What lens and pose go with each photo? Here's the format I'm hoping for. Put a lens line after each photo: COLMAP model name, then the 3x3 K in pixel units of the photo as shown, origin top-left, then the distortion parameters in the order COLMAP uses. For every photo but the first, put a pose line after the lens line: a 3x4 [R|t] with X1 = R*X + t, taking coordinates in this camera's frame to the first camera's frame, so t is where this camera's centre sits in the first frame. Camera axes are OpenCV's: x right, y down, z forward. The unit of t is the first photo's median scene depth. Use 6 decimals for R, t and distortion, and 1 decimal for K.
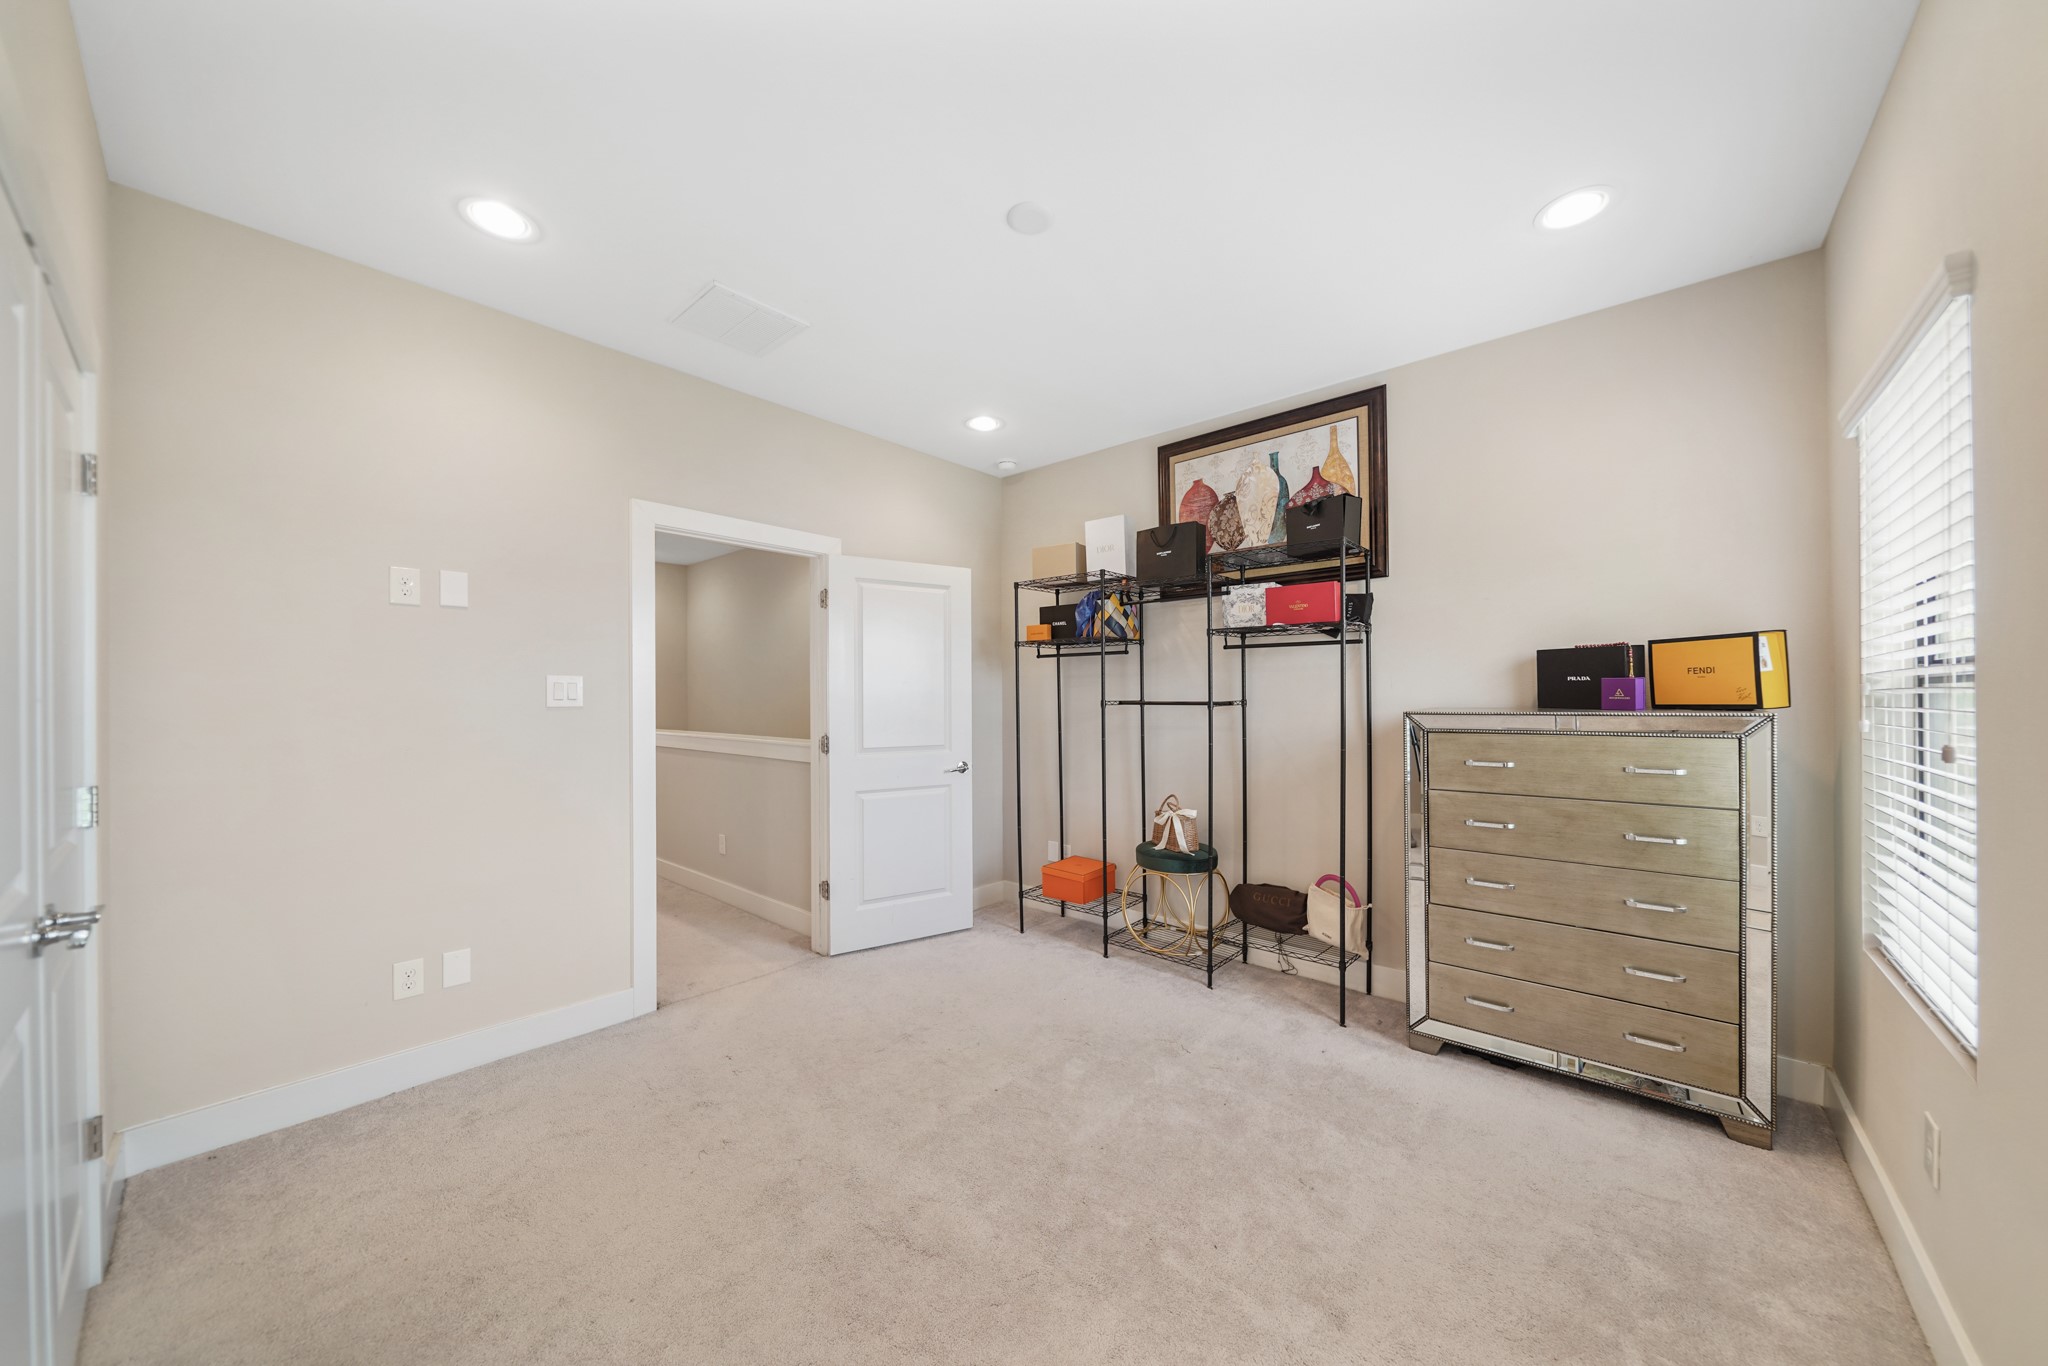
lens RADIAL K [[707.8, 0, 1032.5], [0, 707.8, 708.6], [0, 0, 1]] dist [-0.004497, -0.000194]
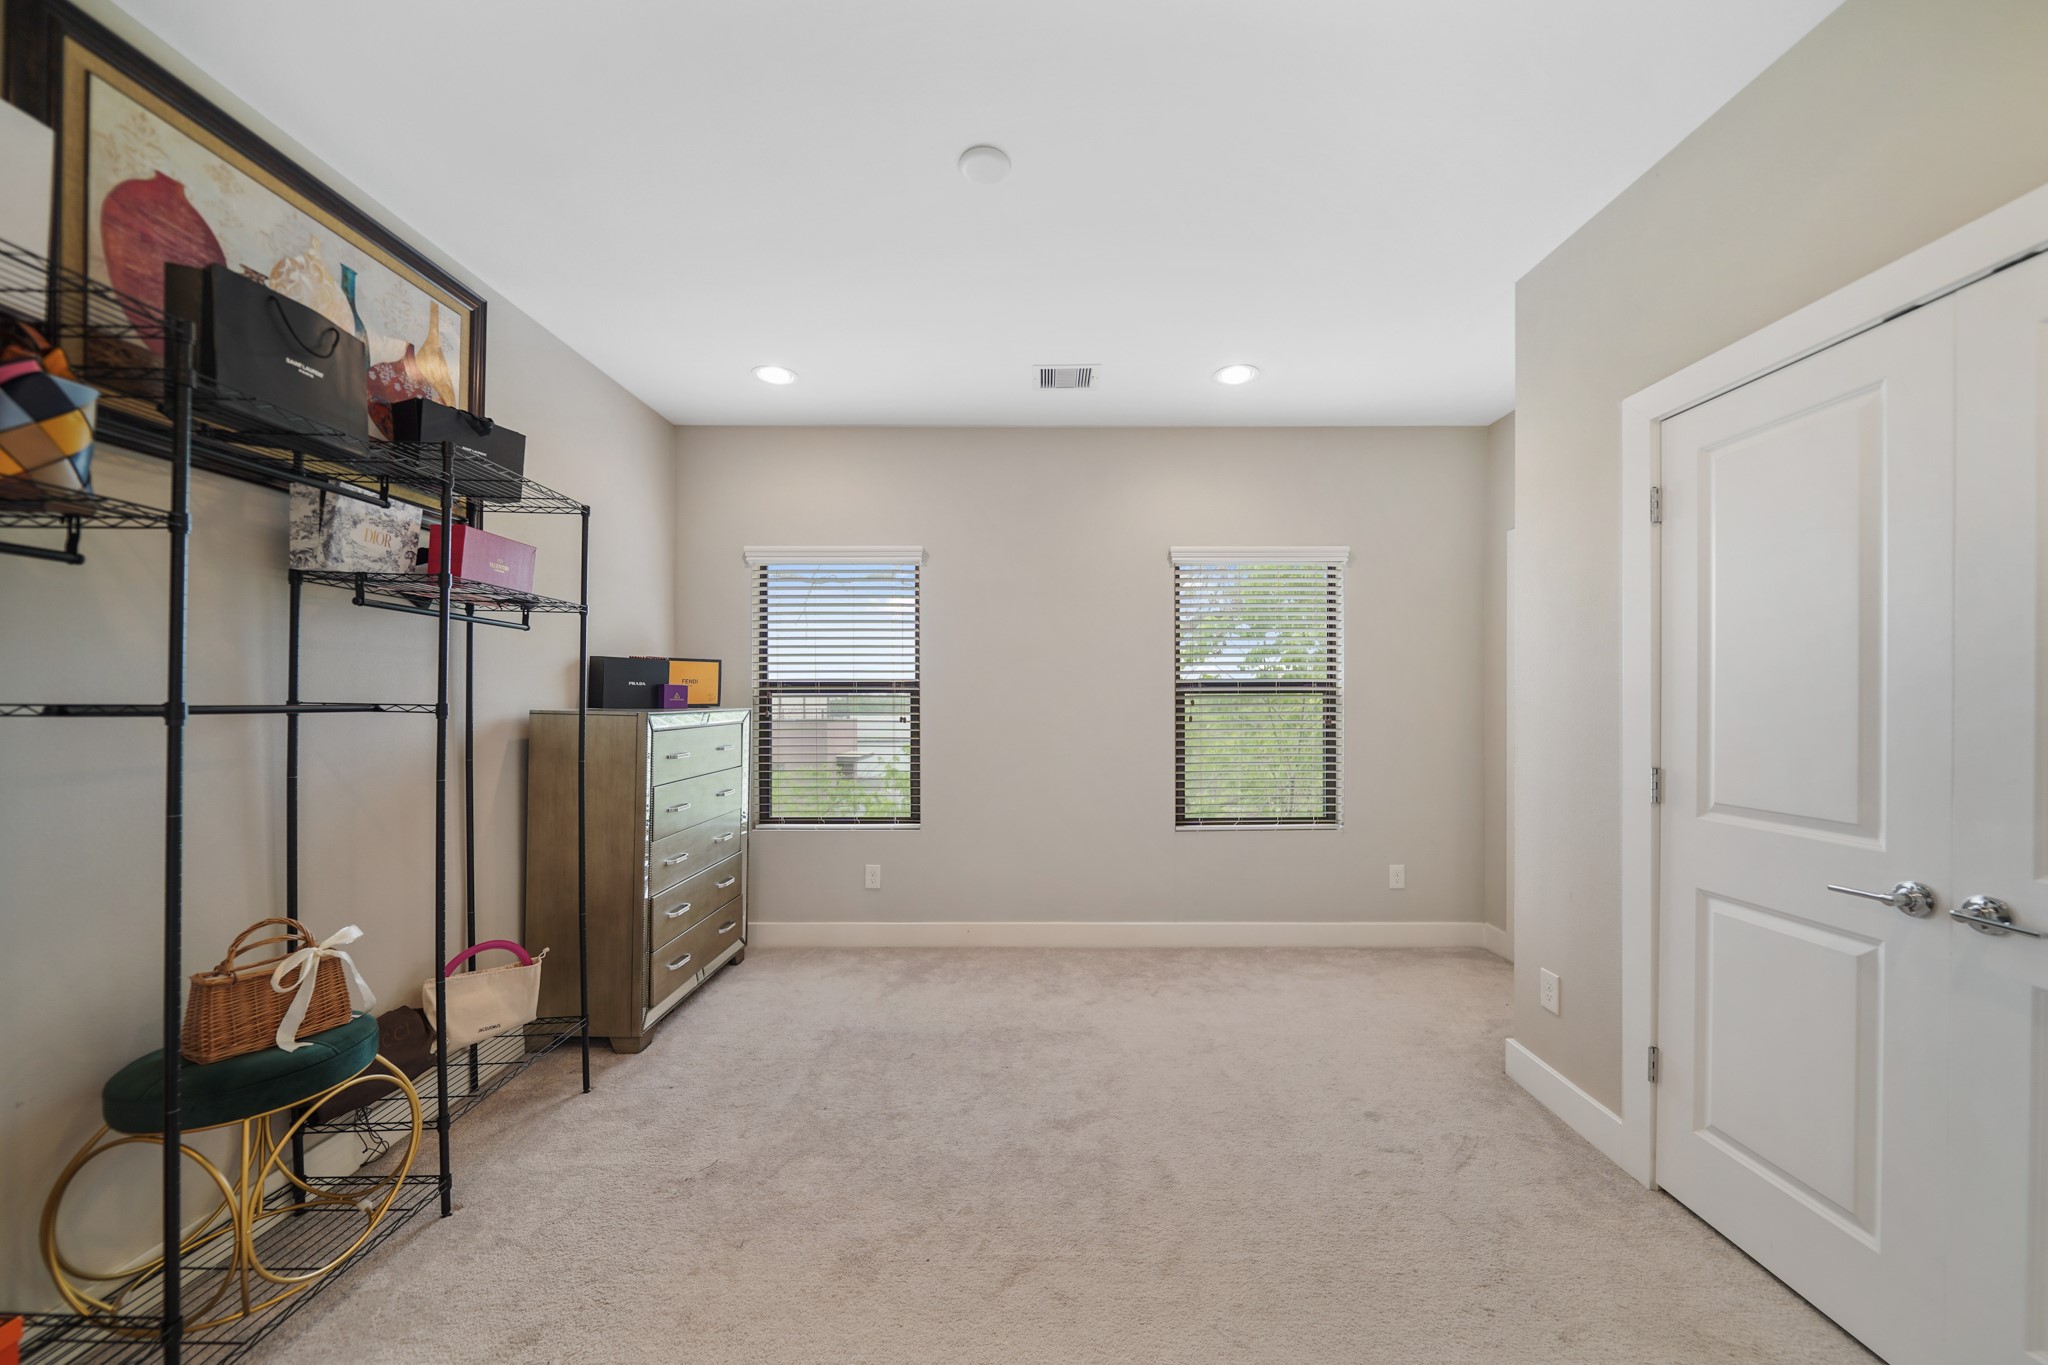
lens RADIAL K [[710.7, 0, 1029.7], [0, 710.7, 691.7], [0, 0, 1]] dist [-0.000991, -0.000070]
pose [[-0.643173, 0.008127, 0.765677, -0.446246], [0.006305, 0.999966, -0.005318, -0.013211], [-0.765695, 0.001407, -0.643203, 0.944503]]
